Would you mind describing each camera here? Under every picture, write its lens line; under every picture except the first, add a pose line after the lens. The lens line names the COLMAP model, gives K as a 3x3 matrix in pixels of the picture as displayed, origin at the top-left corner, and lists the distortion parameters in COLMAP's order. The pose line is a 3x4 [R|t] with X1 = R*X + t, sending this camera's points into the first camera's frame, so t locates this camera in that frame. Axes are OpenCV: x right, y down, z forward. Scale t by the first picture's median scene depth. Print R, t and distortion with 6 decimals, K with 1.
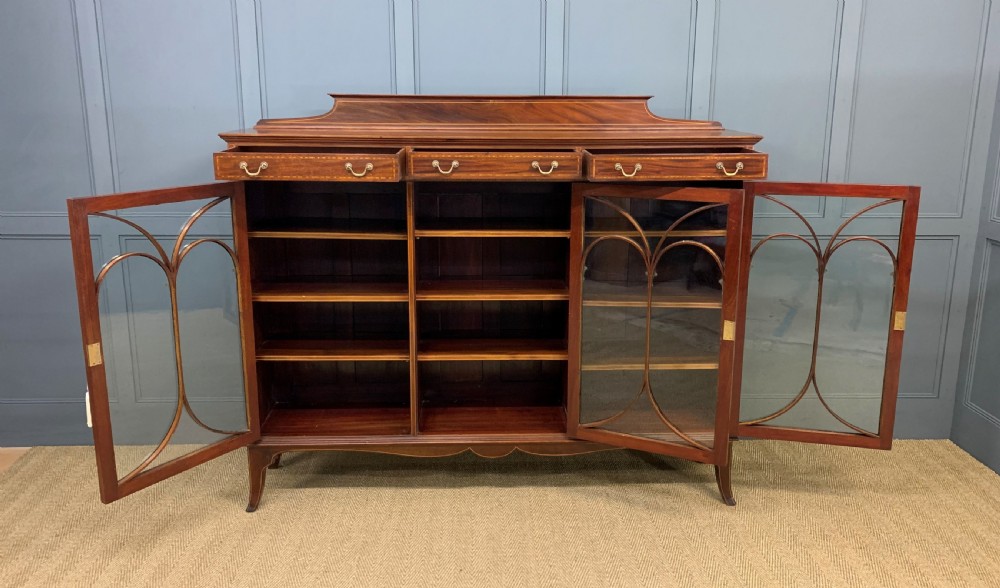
lens RADIAL K [[773.2, 0, 505.1], [0, 773.2, 263.8], [0, 0, 1]] dist [0.028858, -0.017781]
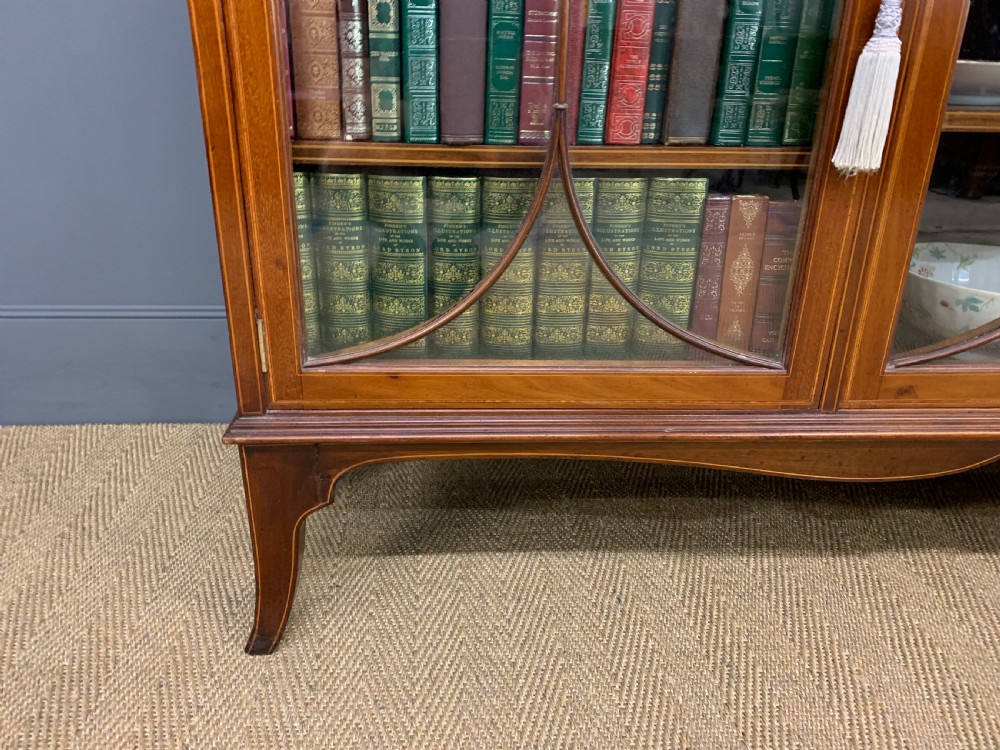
lens RADIAL K [[775.8, 0, 500.6], [0, 775.8, 370.2], [0, 0, 1]] dist [0.042580, -0.038415]
pose [[0.999597, 0.004996, 0.027941, -0.235349], [-0.010012, 0.983176, 0.182387, 0.150251], [-0.026560, -0.182594, 0.982830, 0.695071]]
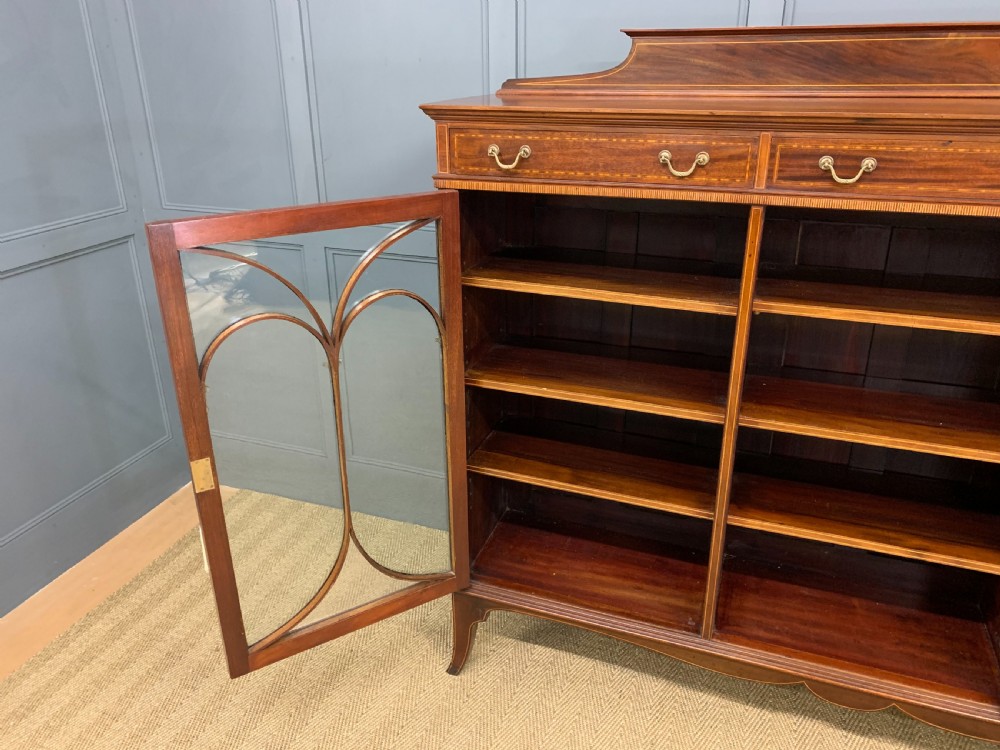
lens RADIAL K [[775.8, 0, 490.6], [0, 775.8, 373.2], [0, 0, 1]] dist [0.042580, -0.038415]
pose [[0.920830, 0.135004, -0.365849, -0.074580], [-0.066028, 0.978593, 0.194926, -0.079328], [0.384333, -0.155337, 0.910032, 0.405044]]
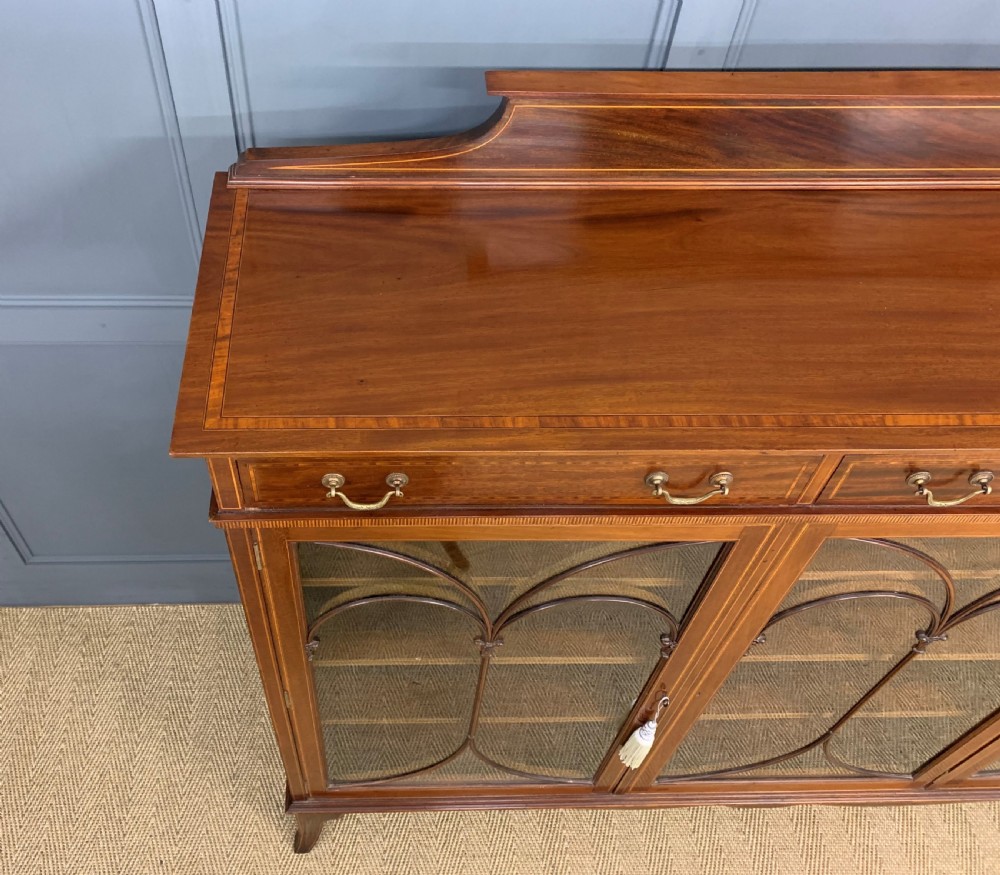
lens RADIAL K [[943.2, 0, 411.9], [0, 943.2, 447.3], [0, 0, 1]] dist [0.017995, 0.000000]
pose [[0.999717, 0.023041, 0.005888, -0.249812], [-0.021269, 0.755504, 0.654799, -0.335201], [0.010639, -0.654739, 0.755780, 0.651329]]
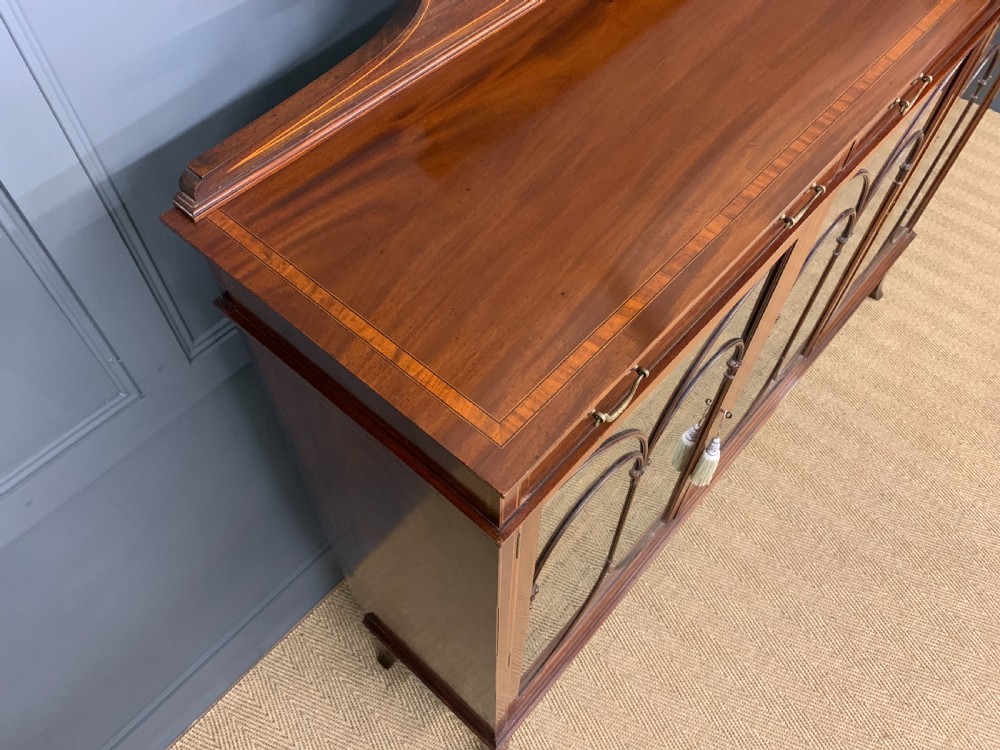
lens RADIAL K [[775.8, 0, 499.2], [0, 775.8, 376.5], [0, 0, 1]] dist [0.042580, -0.038415]
pose [[0.693521, -0.590802, 0.412288, -0.379511], [0.141232, 0.672663, 0.726346, -0.296070], [-0.706457, -0.445508, 0.549946, 0.778001]]
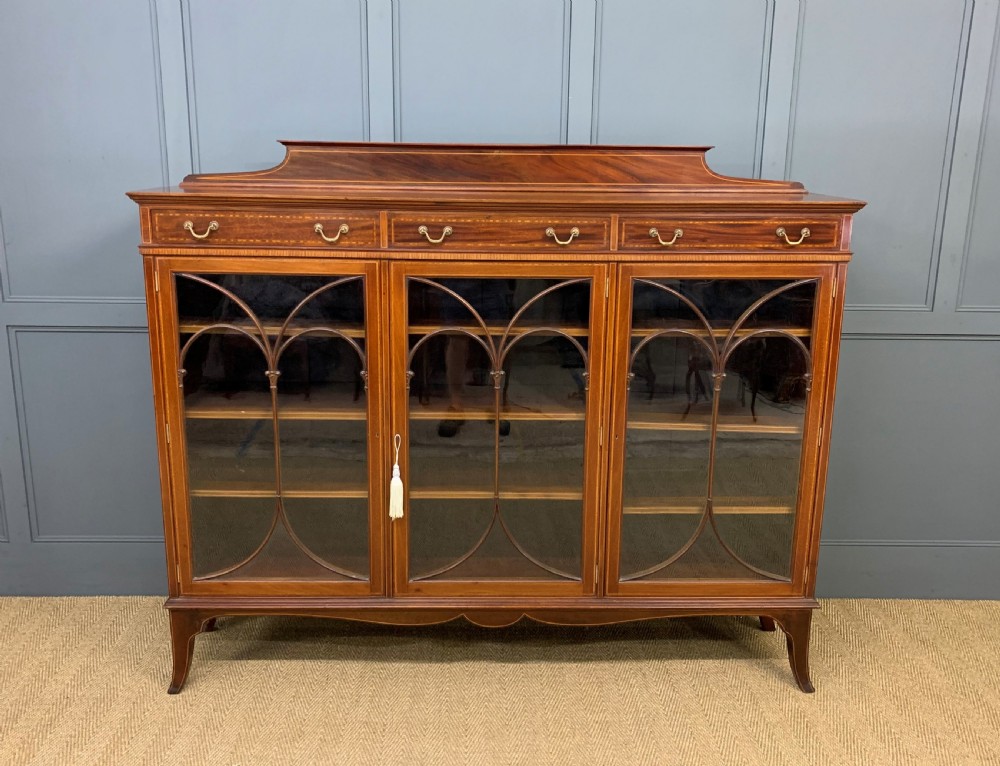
lens RADIAL K [[931.6, 0, 496.2], [0, 931.6, 373.6], [0, 0, 1]] dist [0.036311, 0.000000]
pose [[0.999860, 0.010249, -0.013192, -0.003468], [-0.009847, 0.999496, 0.030169, -0.023626], [0.013494, -0.030034, 0.999458, 0.092785]]
